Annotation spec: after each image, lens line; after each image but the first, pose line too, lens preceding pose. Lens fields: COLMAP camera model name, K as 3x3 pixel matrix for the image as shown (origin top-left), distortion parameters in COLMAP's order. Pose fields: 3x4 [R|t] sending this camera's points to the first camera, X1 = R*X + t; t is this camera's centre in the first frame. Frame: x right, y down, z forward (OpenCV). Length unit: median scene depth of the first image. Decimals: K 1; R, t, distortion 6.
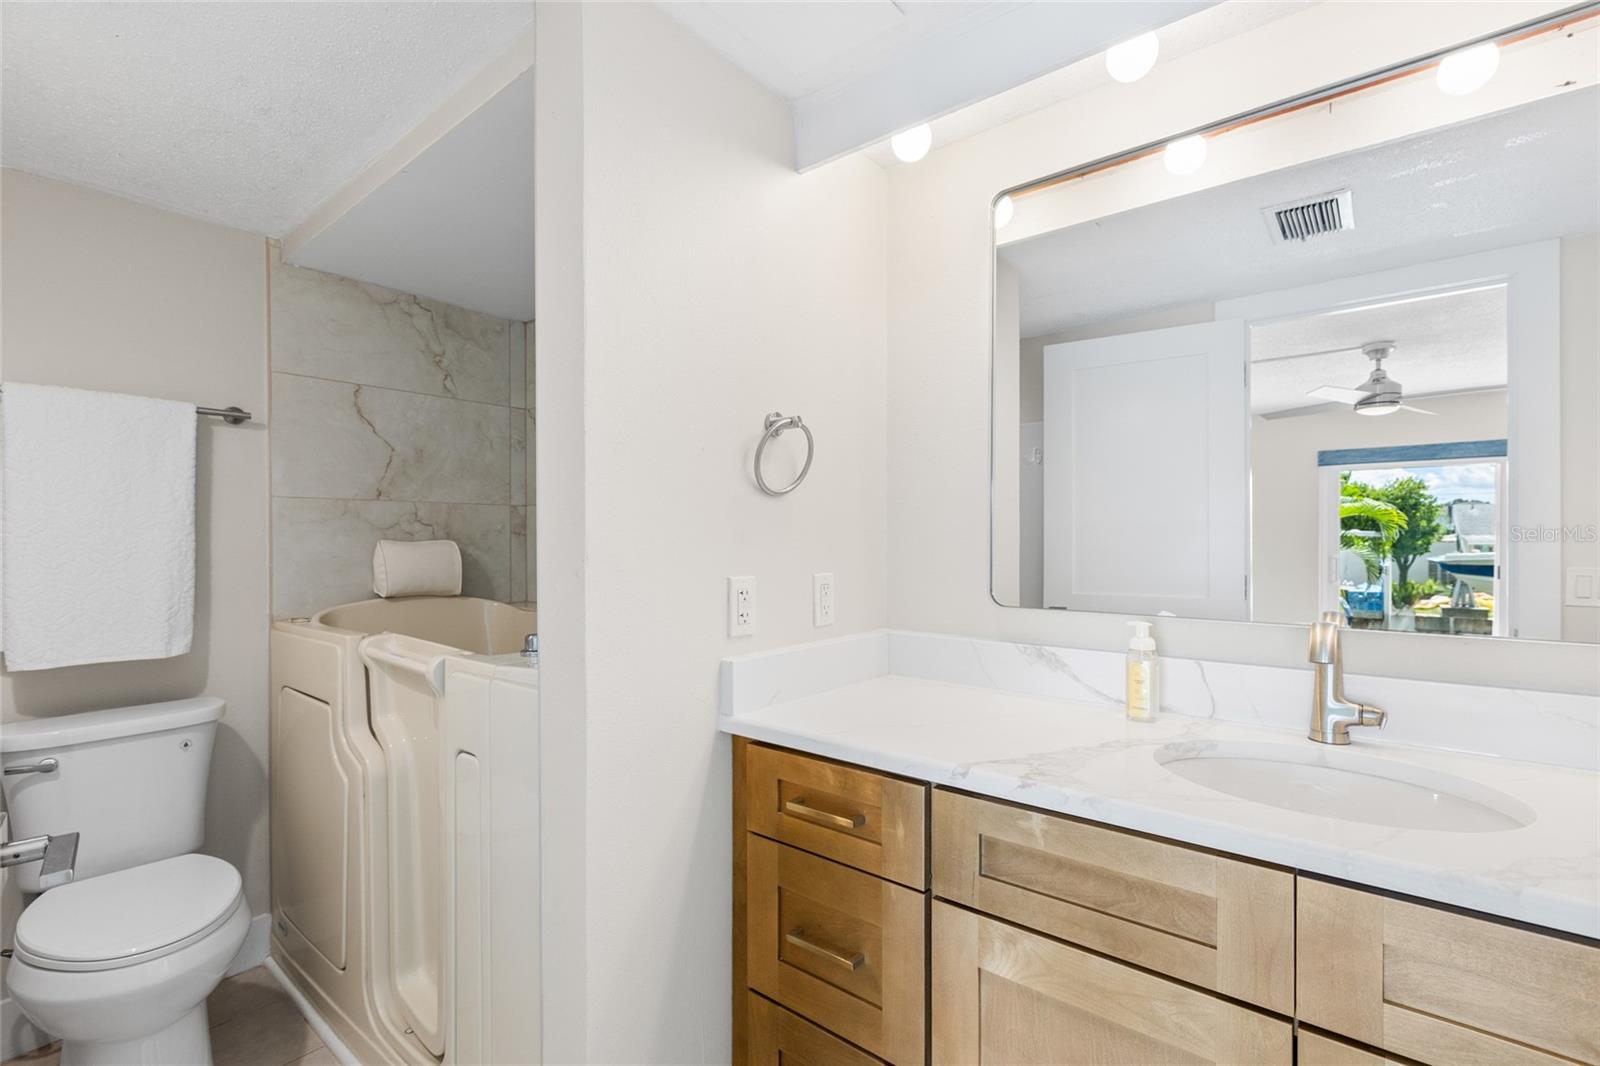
lens RADIAL K [[722.9, 0, 805.1], [0, 722.9, 544.8], [0, 0, 1]] dist [0.001799, -0.000302]
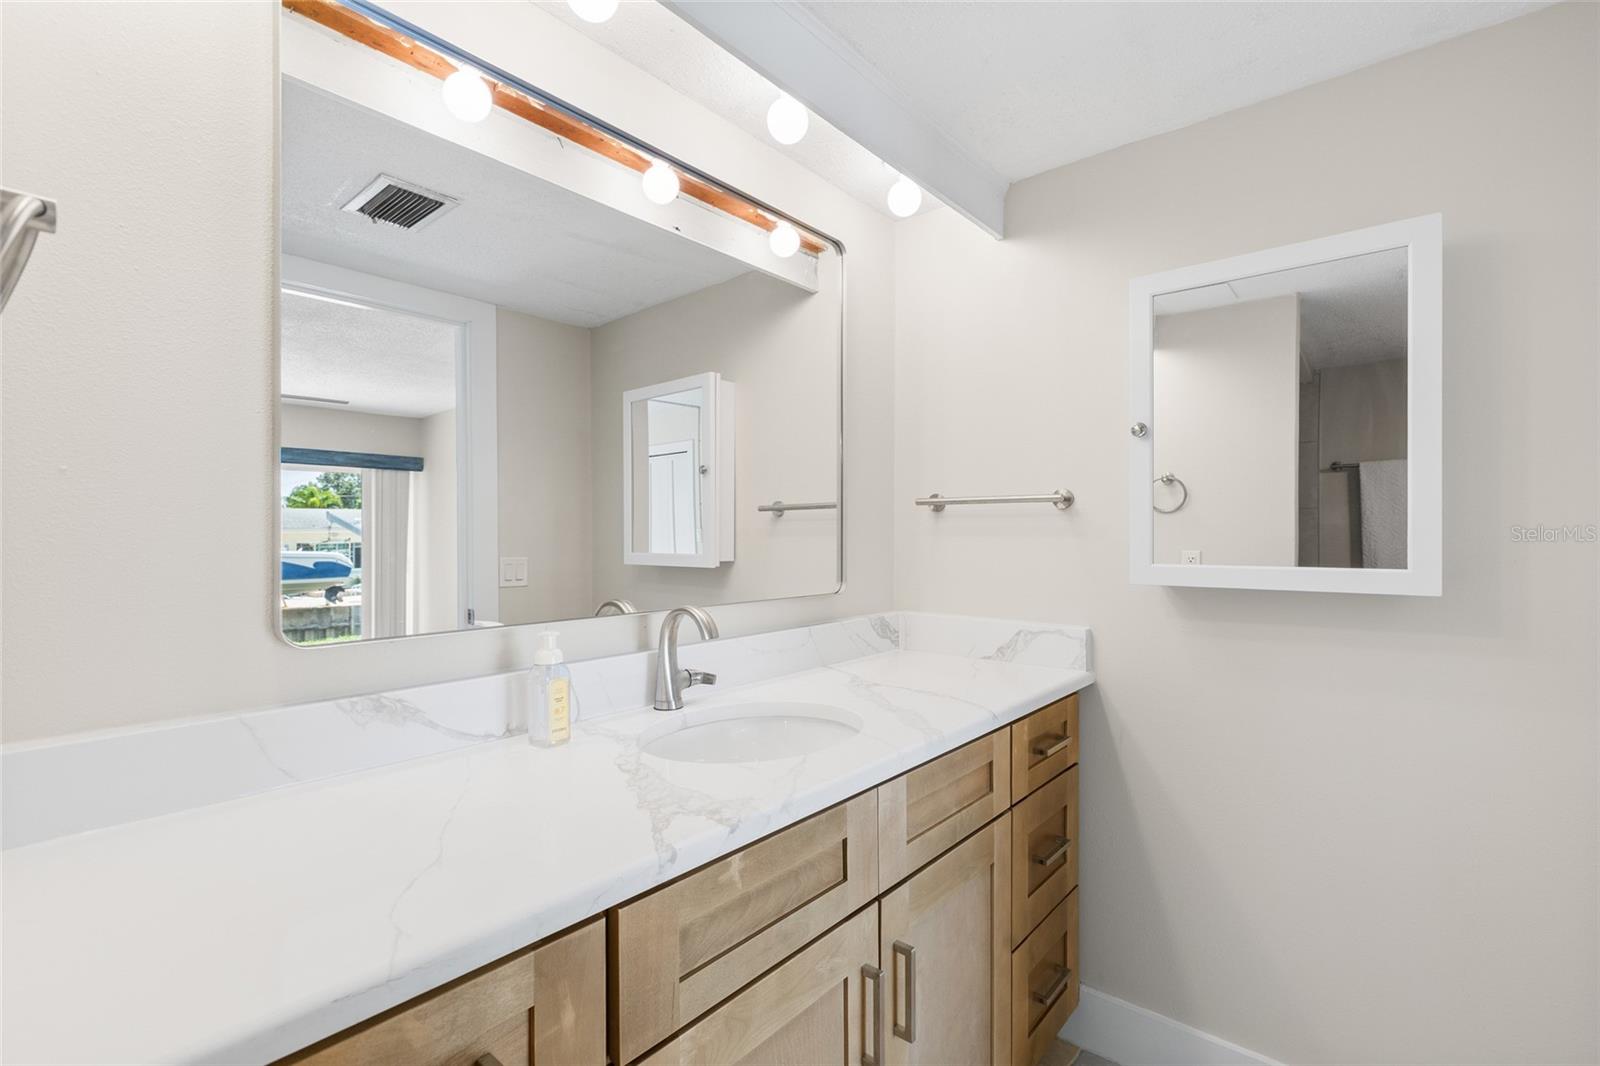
lens RADIAL K [[722.9, 0, 813.6], [0, 722.9, 528.8], [0, 0, 1]] dist [0.001799, -0.000302]
pose [[0.017392, 0.007182, 0.999823, -0.450297], [0.007882, 0.999942, -0.007320, -0.010148], [-0.999818, 0.008008, 0.017334, 0.733764]]
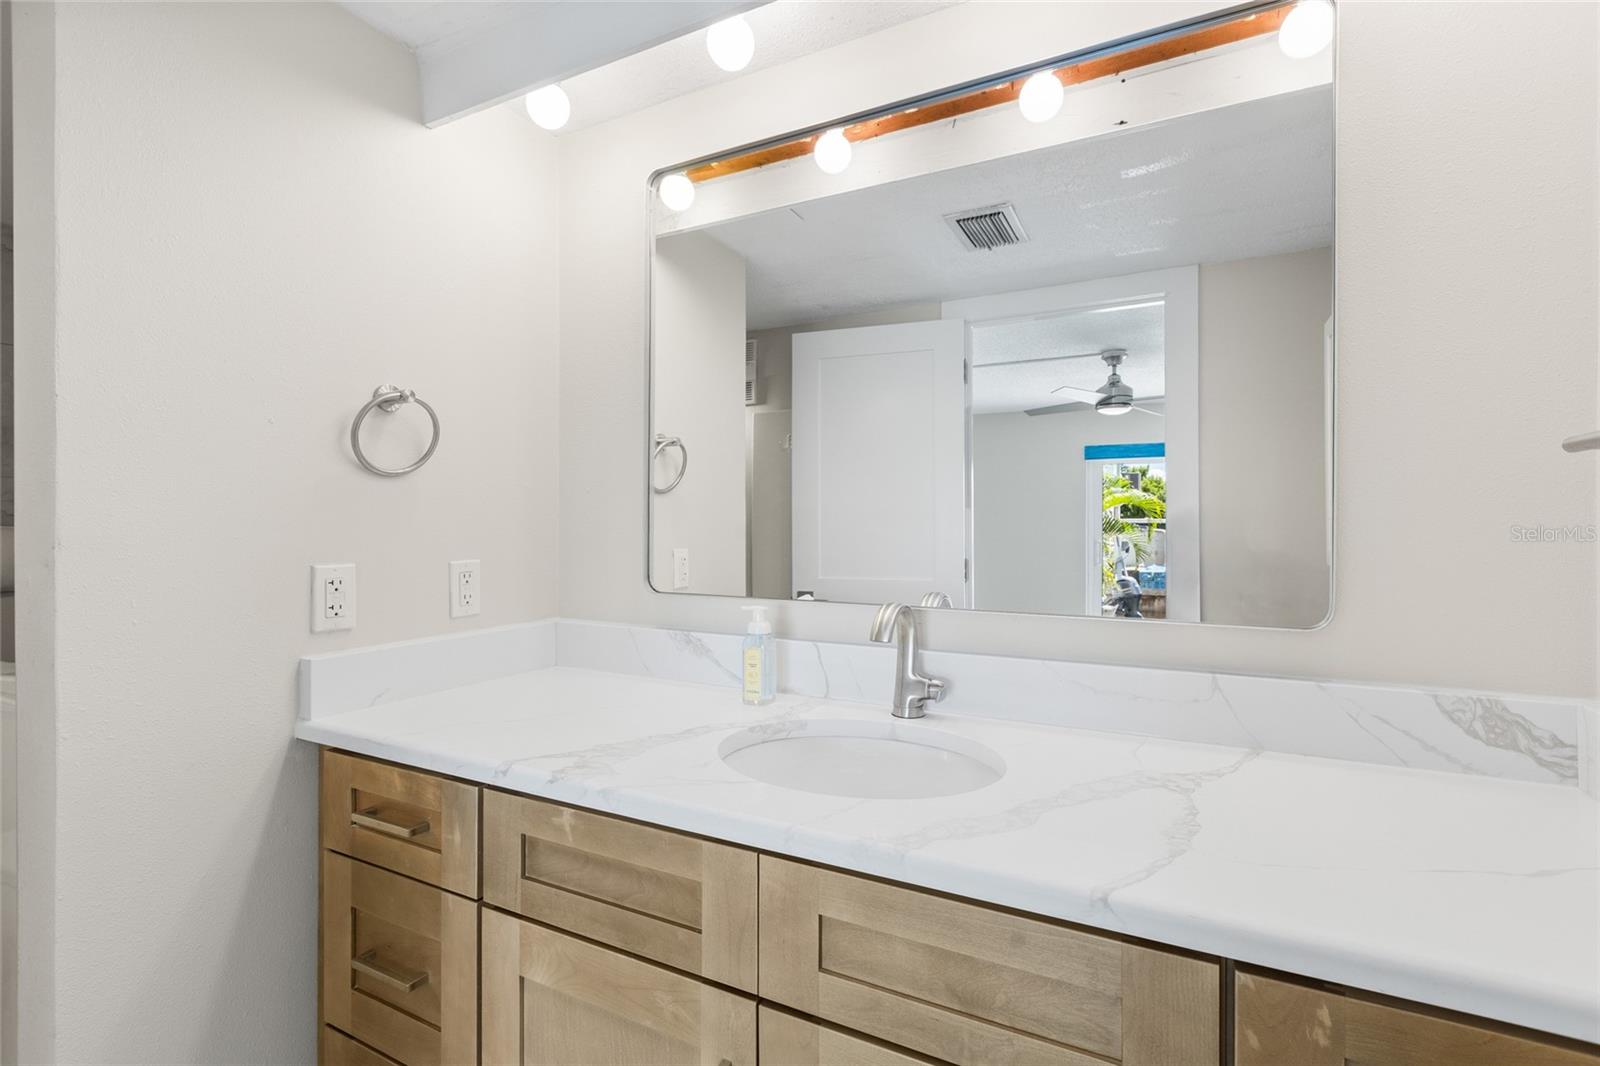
lens RADIAL K [[722.9, 0, 809.5], [0, 722.9, 529.9], [0, 0, 1]] dist [0.001799, -0.000302]
pose [[0.978512, -0.000142, 0.206191, 0.361364], [0.000450, 0.999999, -0.001451, 0.002494], [-0.206190, 0.001513, 0.978511, -0.004576]]
